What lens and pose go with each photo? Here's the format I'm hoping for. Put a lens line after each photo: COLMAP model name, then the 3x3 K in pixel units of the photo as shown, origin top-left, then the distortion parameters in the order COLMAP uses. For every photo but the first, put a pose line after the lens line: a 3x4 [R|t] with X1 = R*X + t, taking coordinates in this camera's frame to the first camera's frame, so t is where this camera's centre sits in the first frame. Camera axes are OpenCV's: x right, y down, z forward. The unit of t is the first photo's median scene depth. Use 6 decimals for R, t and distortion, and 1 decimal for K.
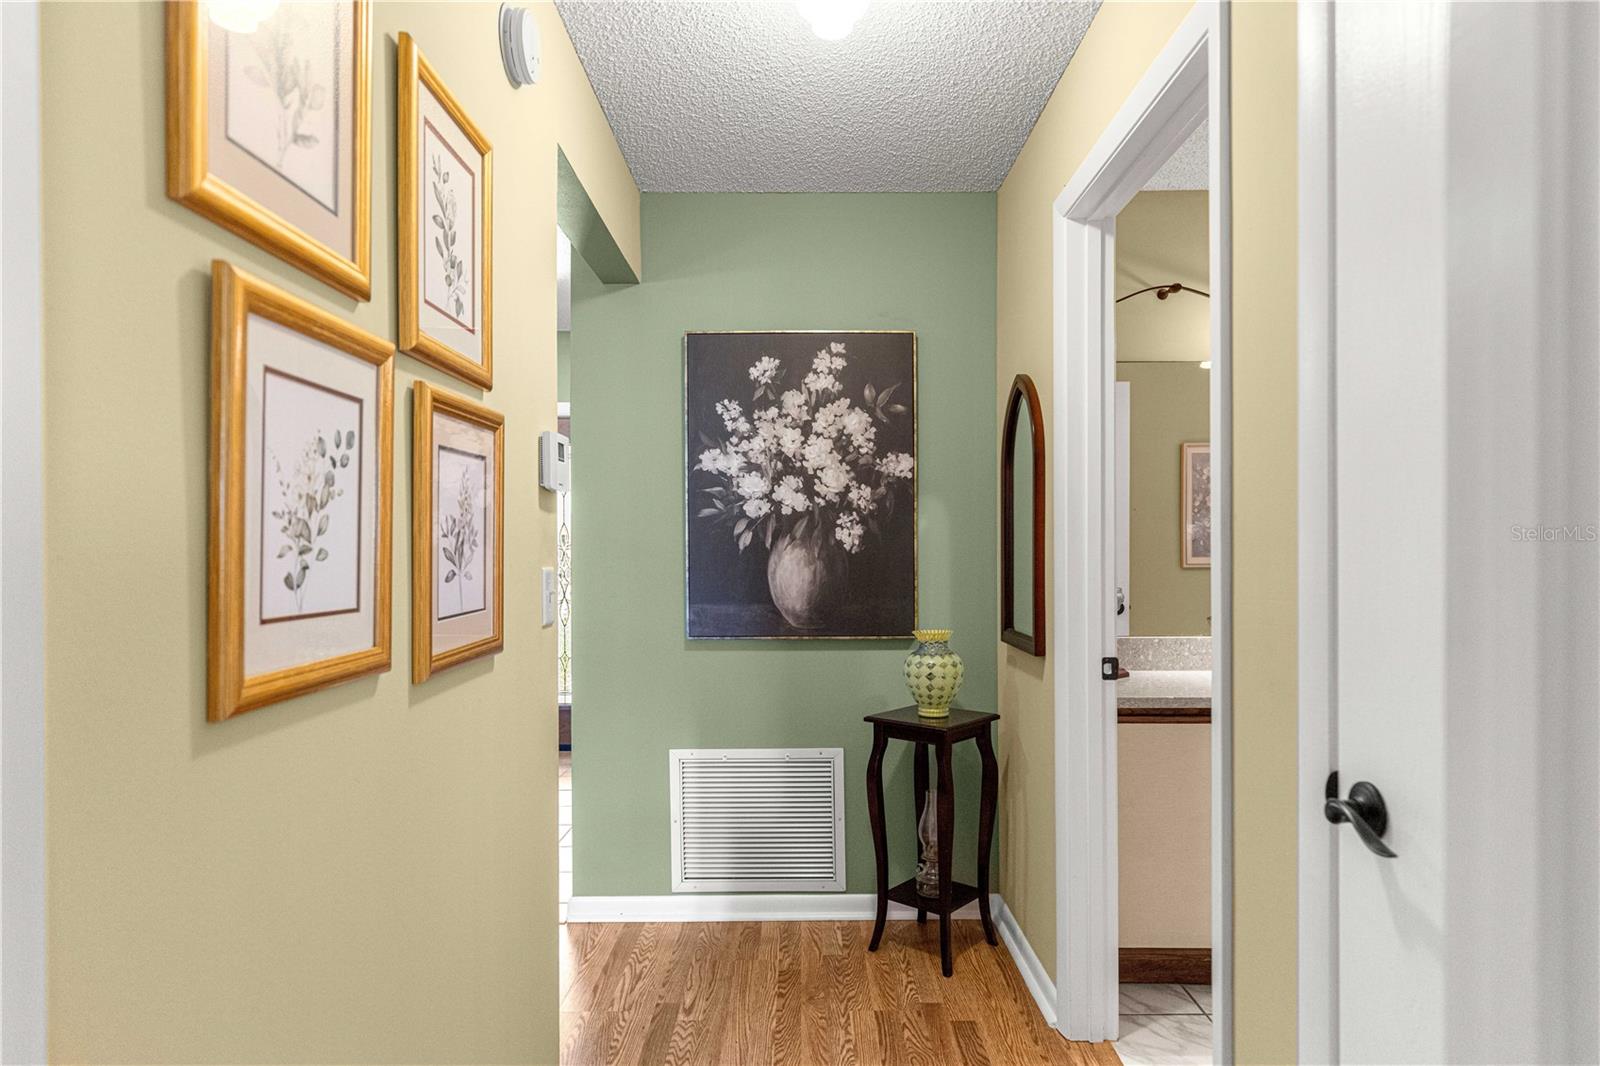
lens RADIAL K [[914.9, 0, 799.9], [0, 914.9, 539.1], [0, 0, 1]] dist [-0.000586, -0.000024]
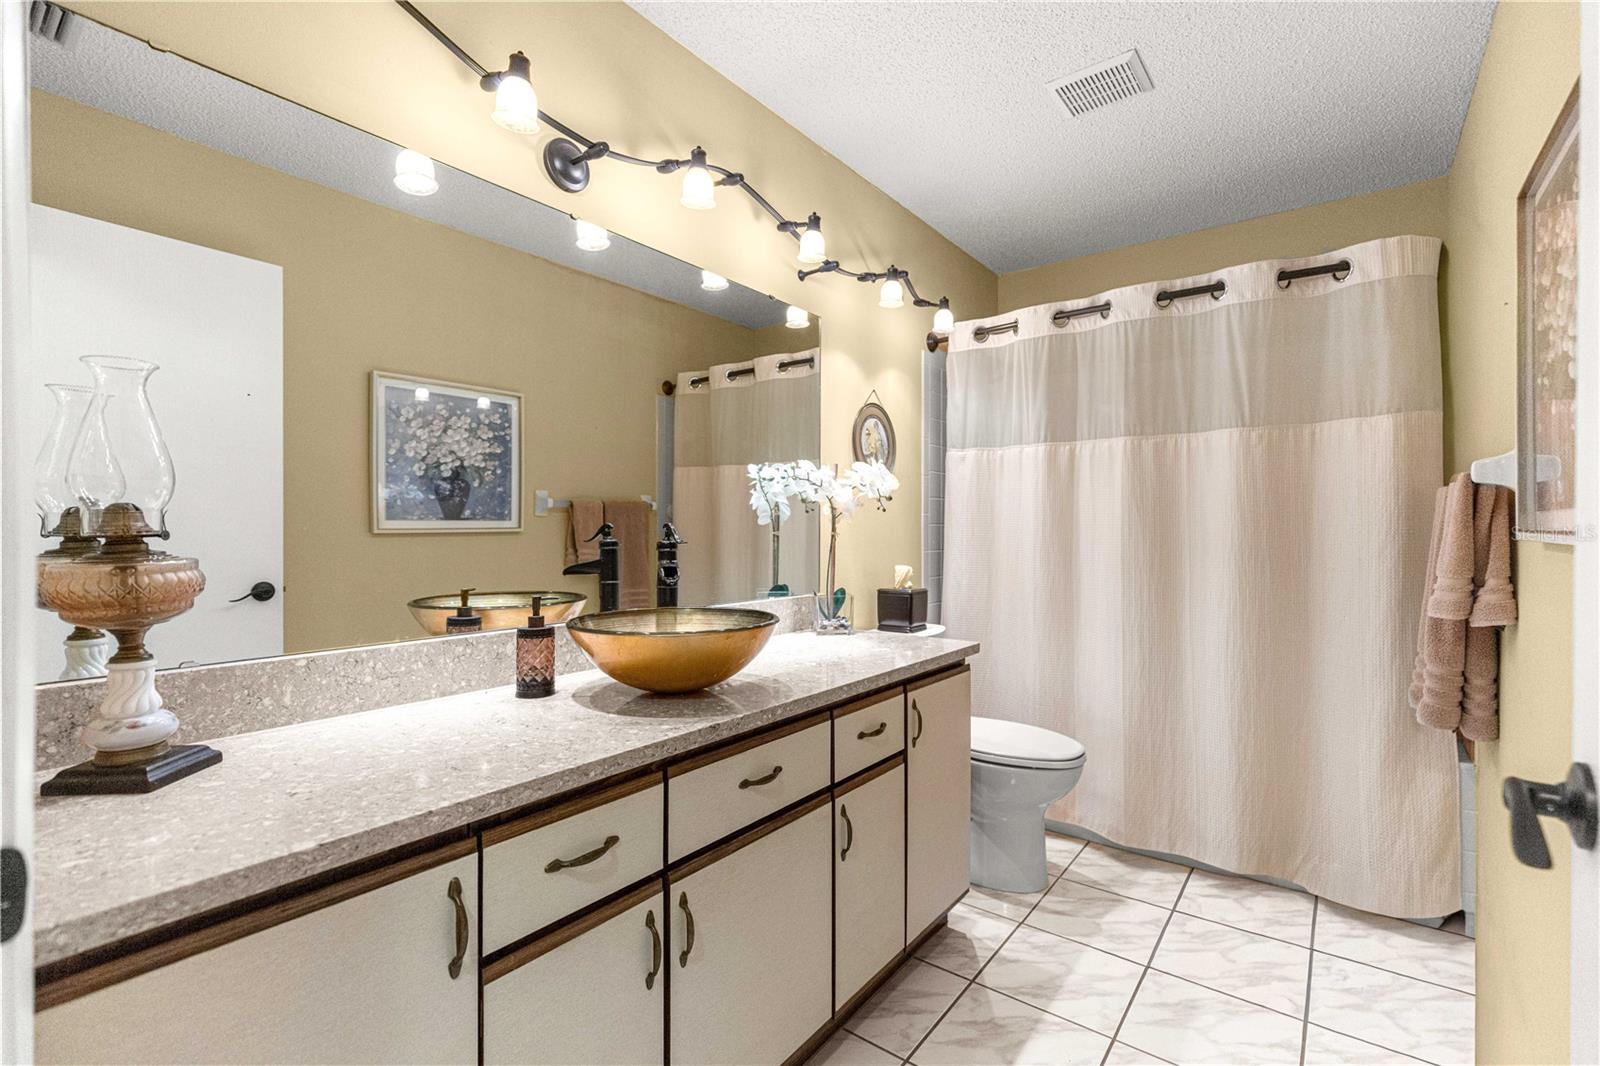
lens RADIAL K [[721.3, 0, 796.1], [0, 721.3, 542.2], [0, 0, 1]] dist [0.002205, -0.000147]
pose [[0.607586, -0.000259, 0.794254, 0.168621], [-0.006521, 0.999965, 0.005314, 0.029201], [-0.794227, -0.008408, 0.607563, 0.384416]]
